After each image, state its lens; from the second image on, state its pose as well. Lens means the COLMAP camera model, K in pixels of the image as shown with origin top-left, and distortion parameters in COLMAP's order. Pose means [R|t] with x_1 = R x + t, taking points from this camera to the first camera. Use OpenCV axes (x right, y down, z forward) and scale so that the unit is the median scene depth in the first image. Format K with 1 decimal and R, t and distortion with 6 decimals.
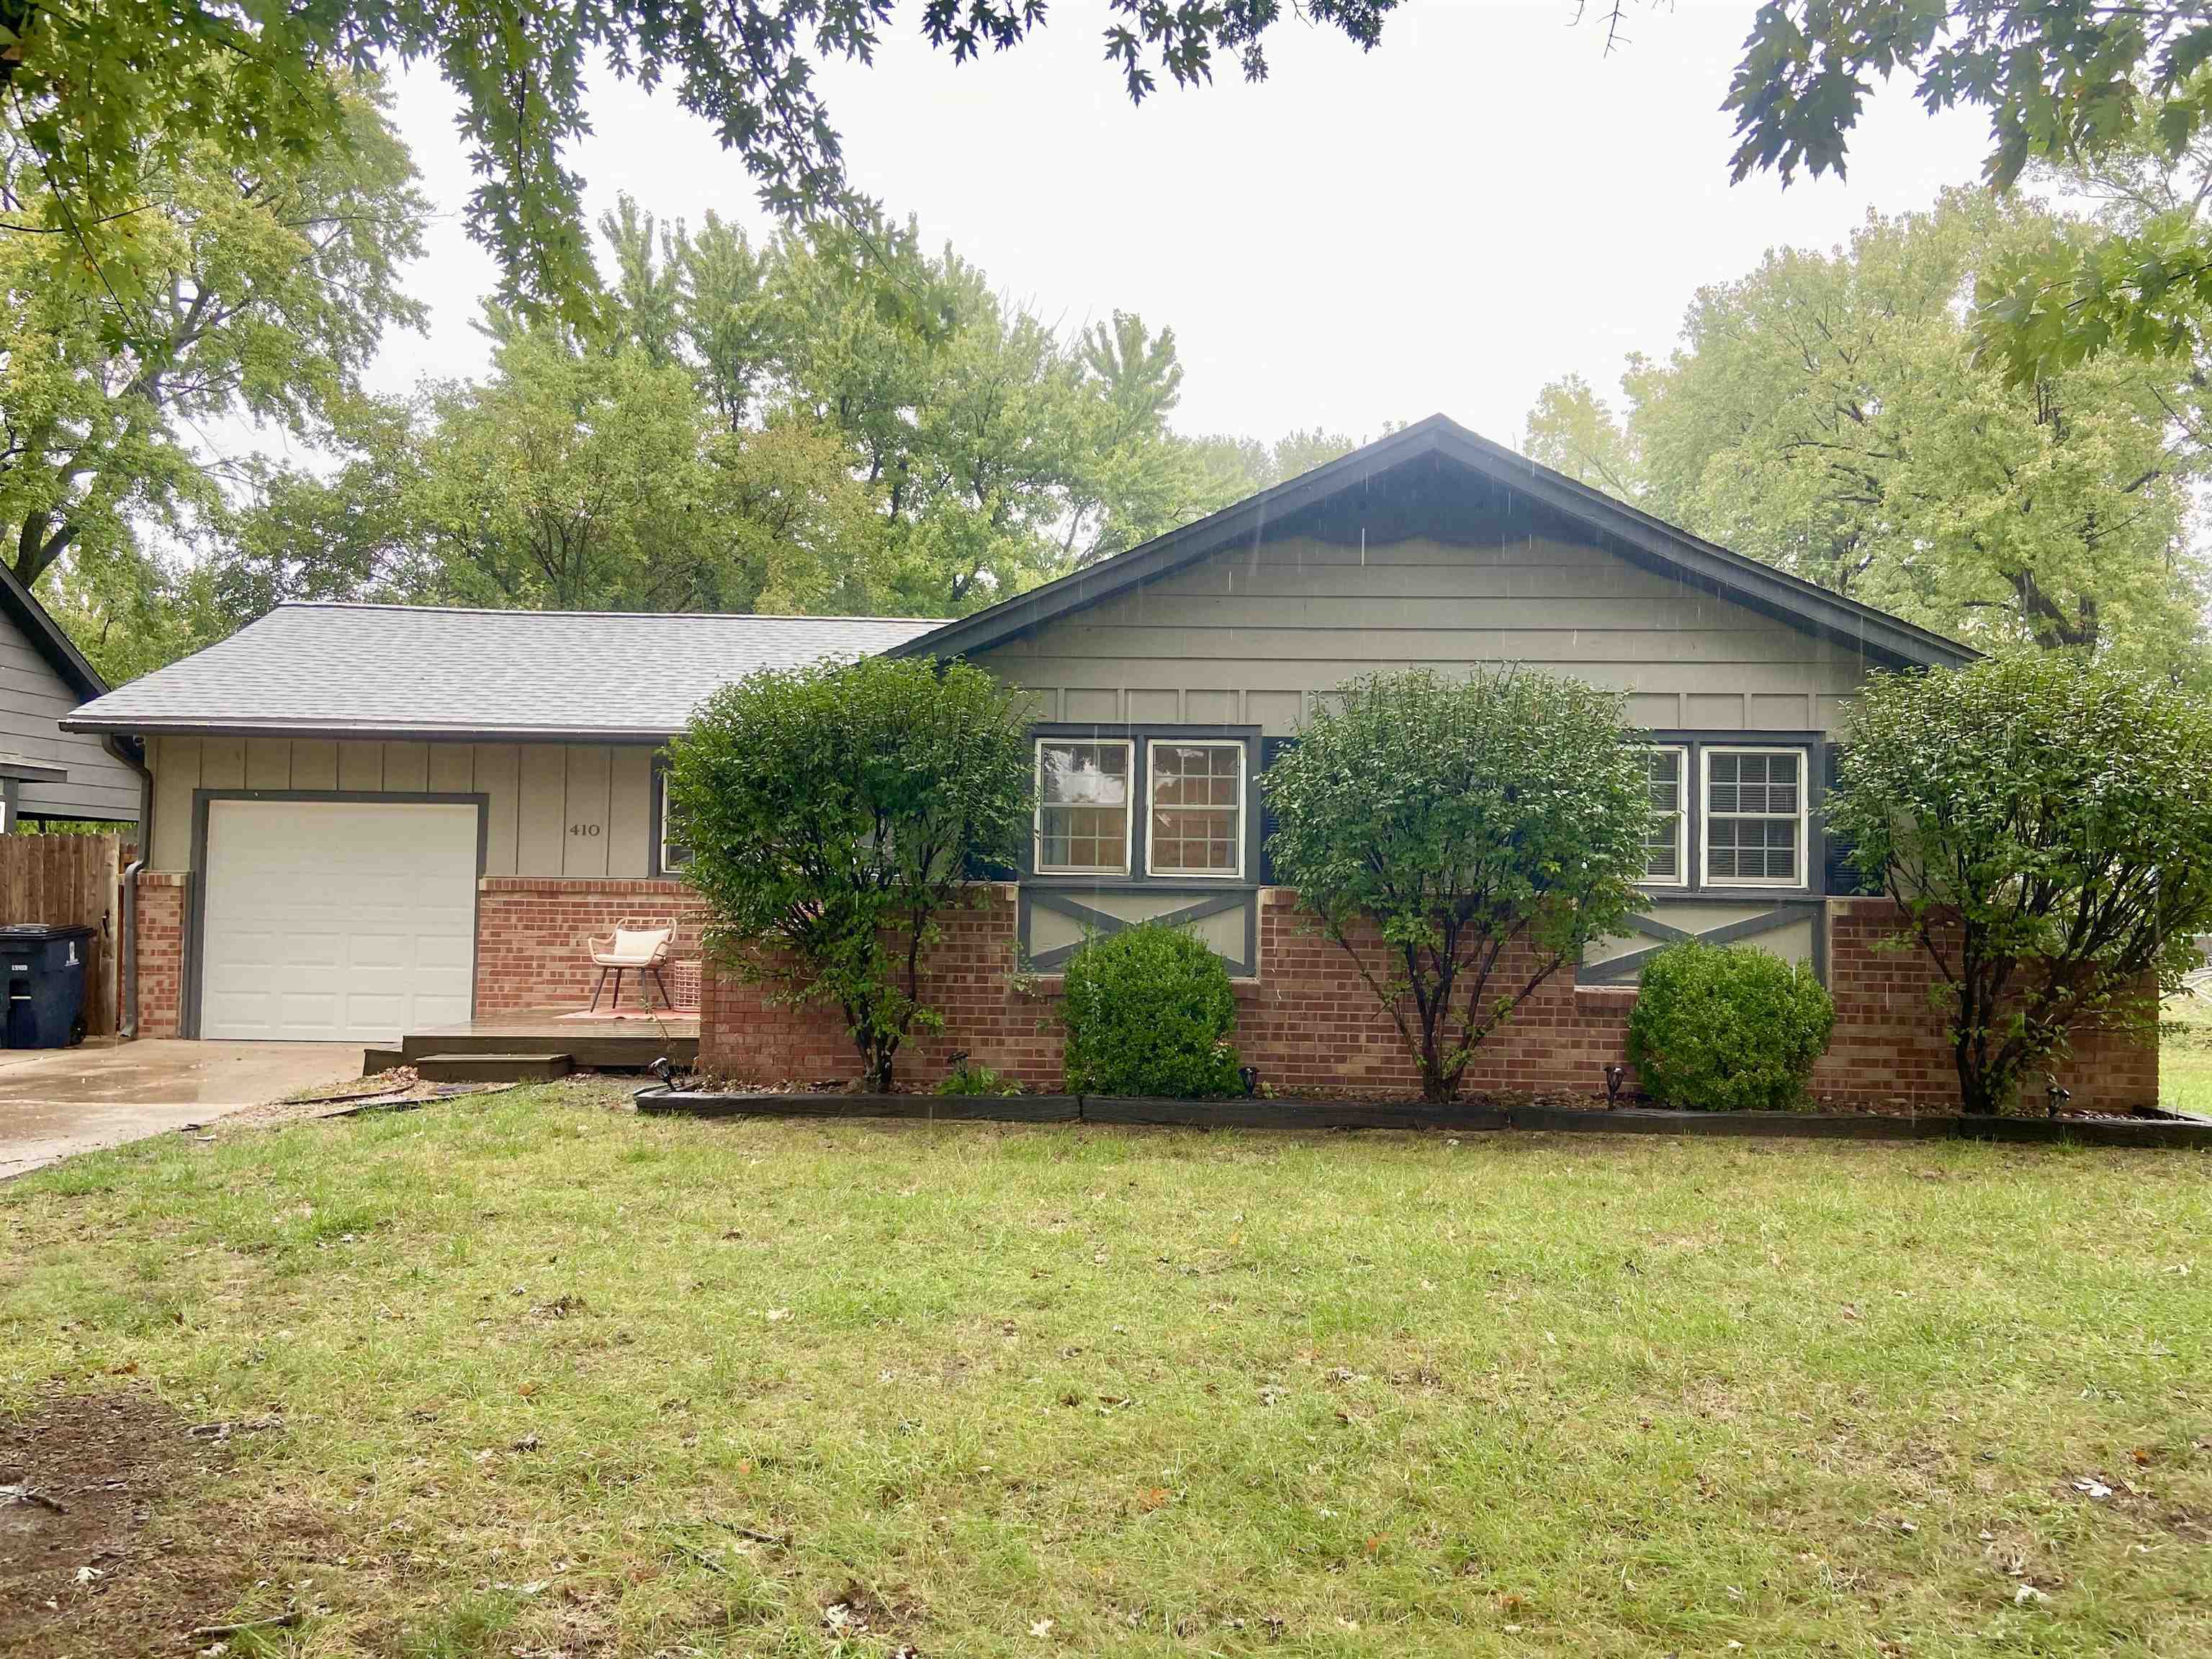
lens RADIAL K [[1660.6, 0, 1102.8], [0, 1660.6, 839.3], [0, 0, 1]] dist [0.094738, -0.111438]
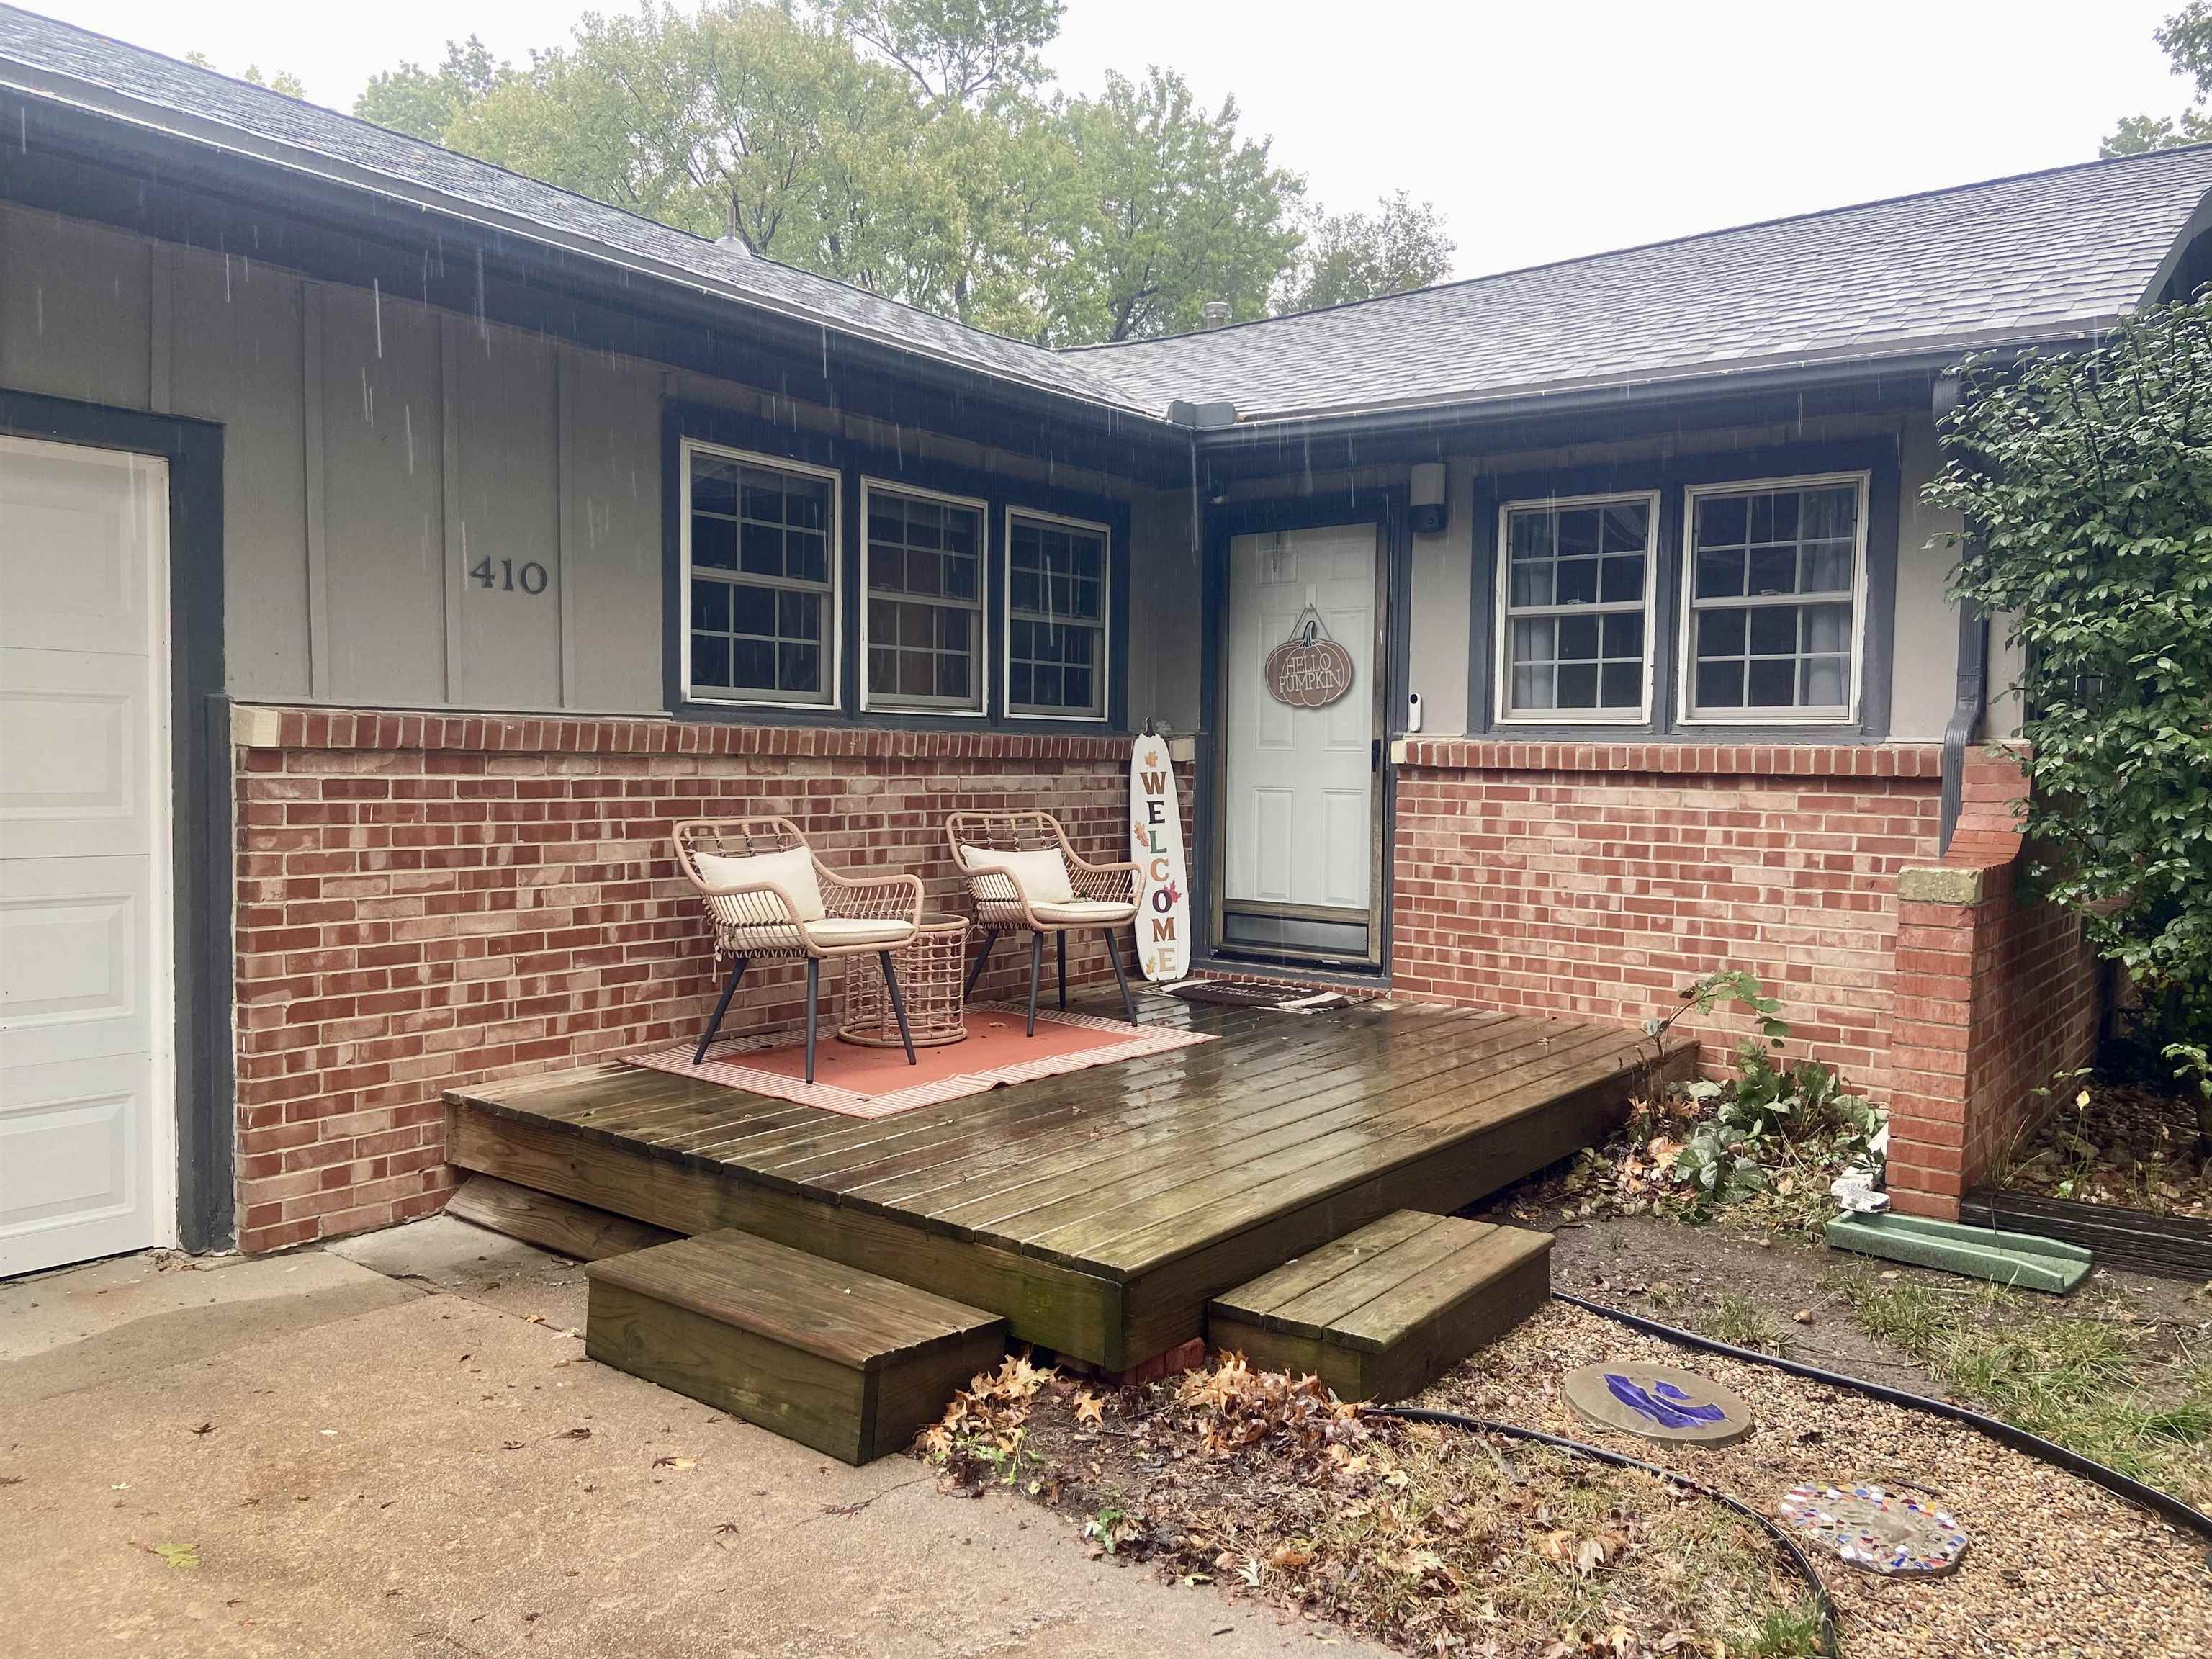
lens RADIAL K [[1660.6, 0, 1112.7], [0, 1660.6, 822.8], [0, 0, 1]] dist [0.094738, -0.111438]
pose [[0.568037, -0.038881, 0.822084, -0.534397], [-0.036054, 0.996749, 0.072054, 0.016384], [-0.822213, -0.070569, 0.564789, 0.700441]]
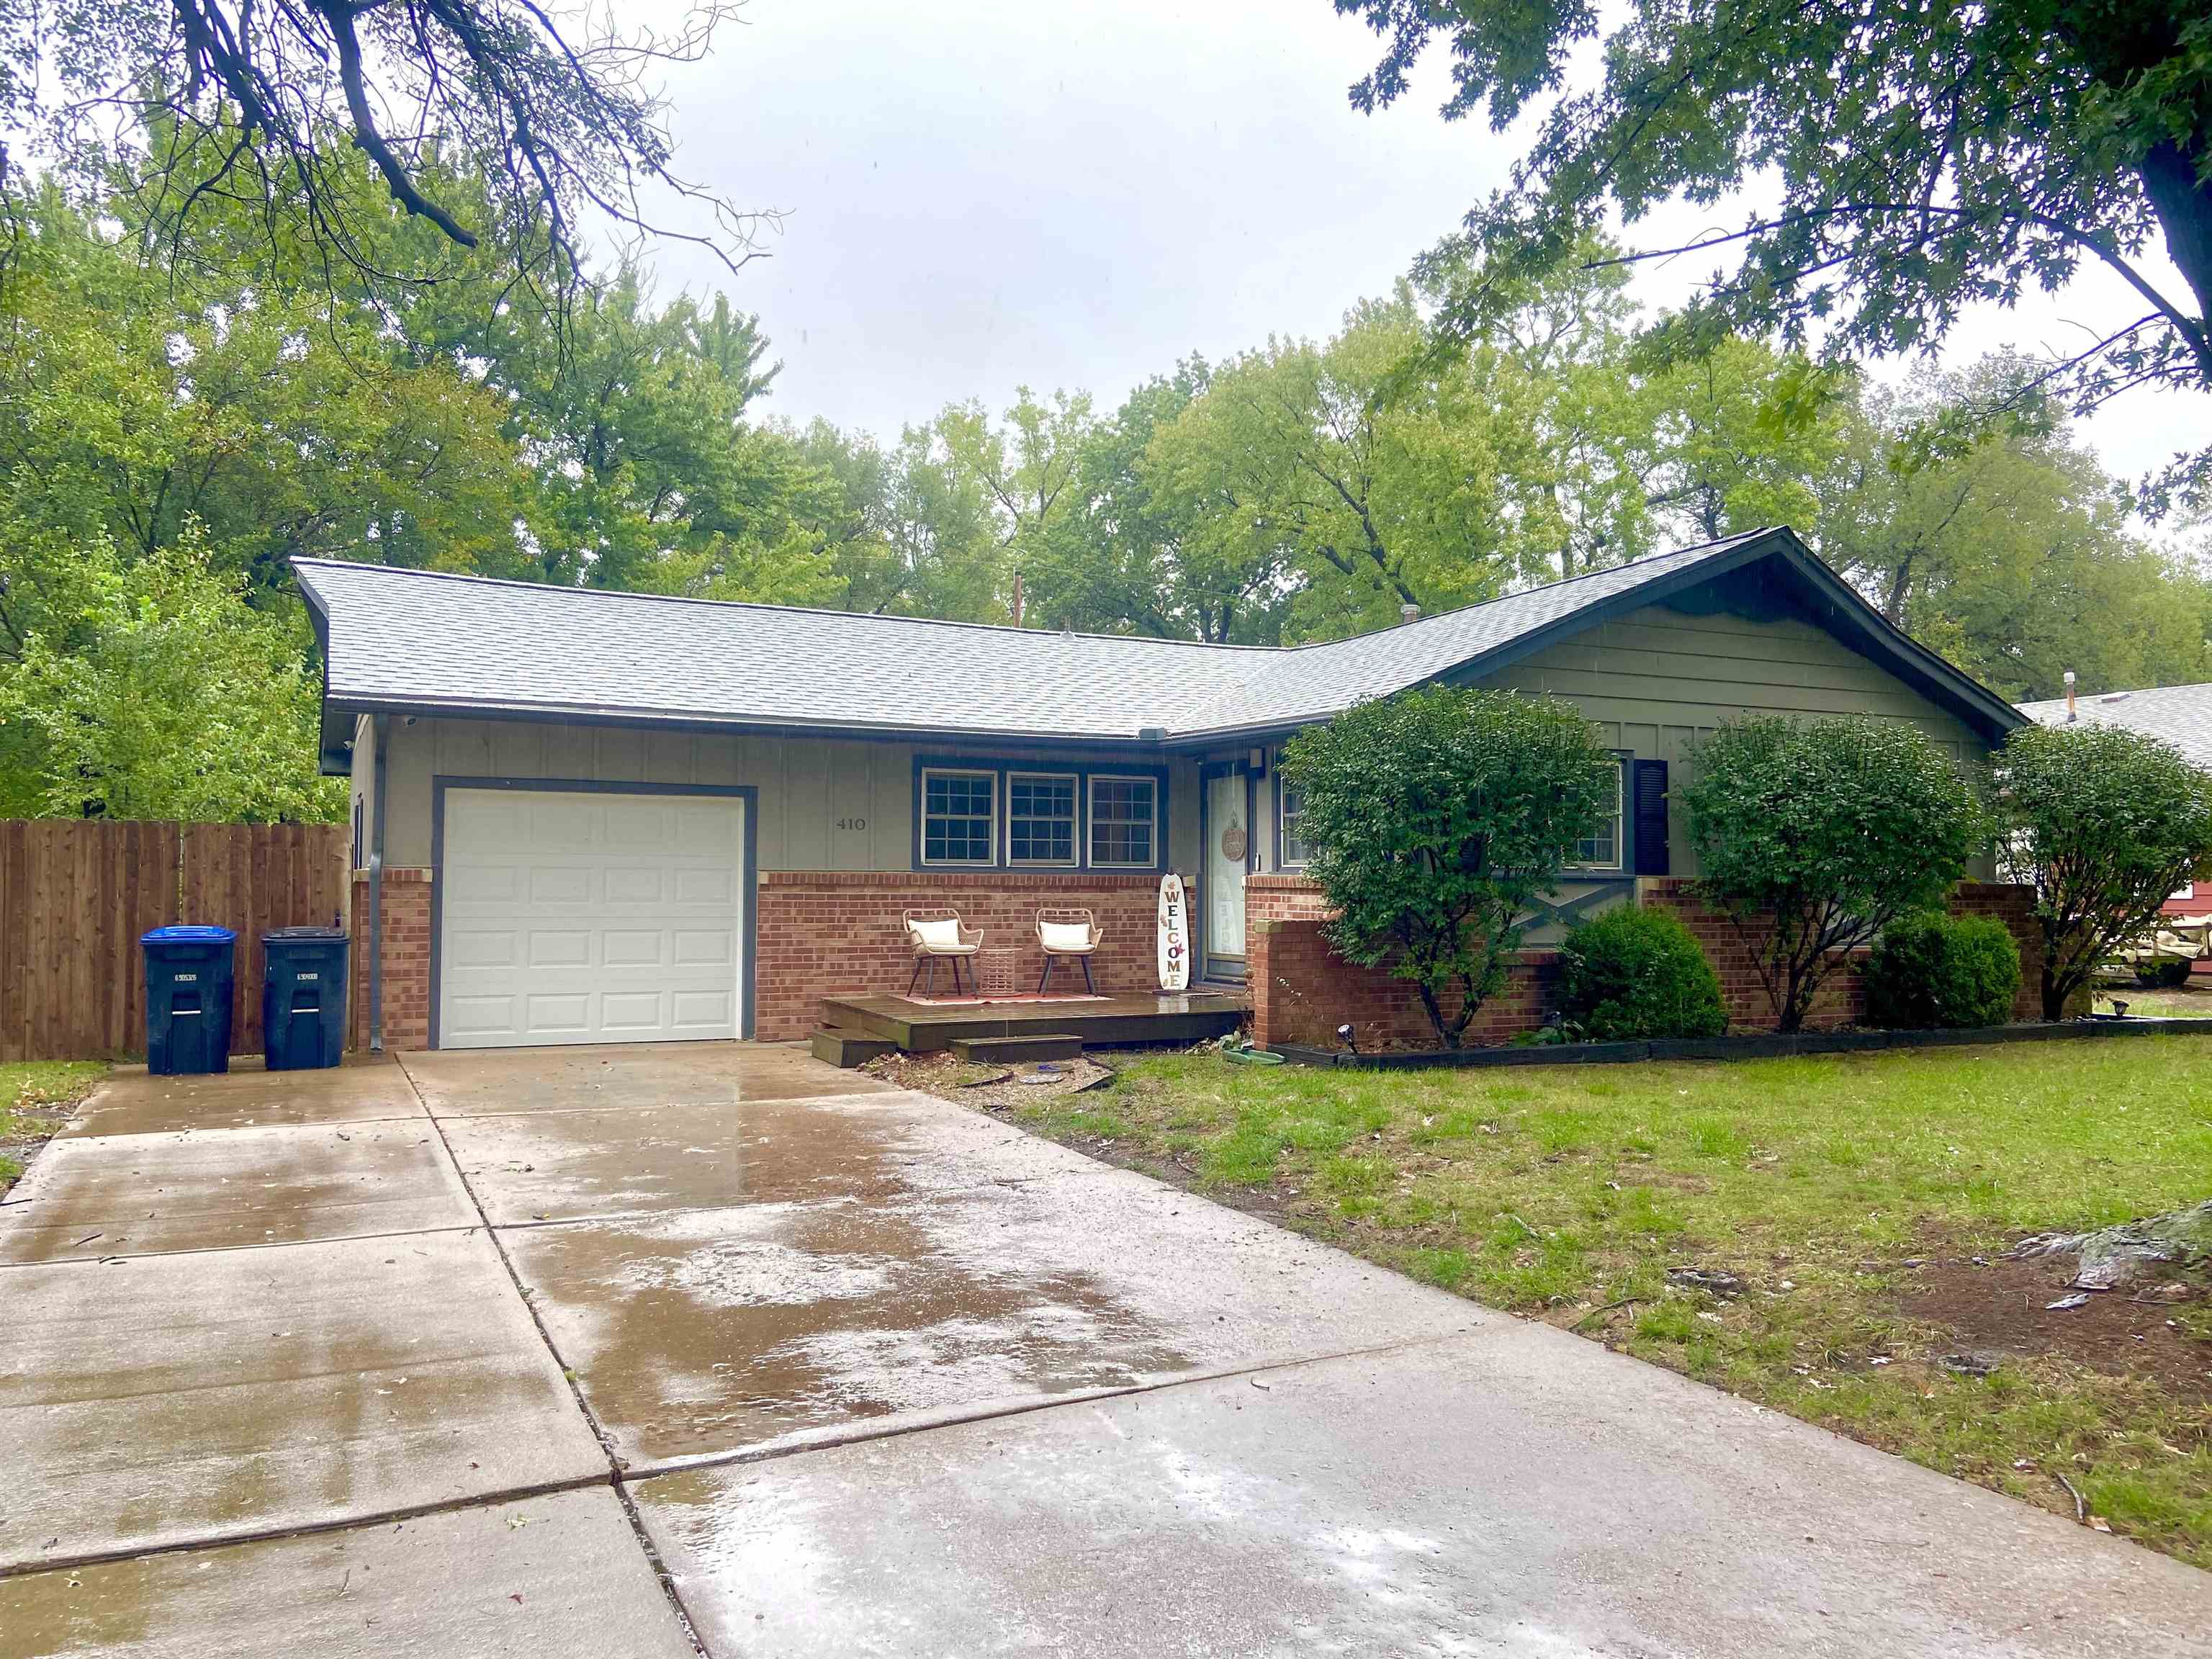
lens RADIAL K [[1660.6, 0, 1097.6], [0, 1660.6, 825.5], [0, 0, 1]] dist [0.094738, -0.111438]
pose [[0.888529, 0.007391, 0.458760, -0.648565], [-0.007690, 0.999970, -0.001215, -0.004716], [-0.458755, -0.002448, 0.888559, 0.028175]]
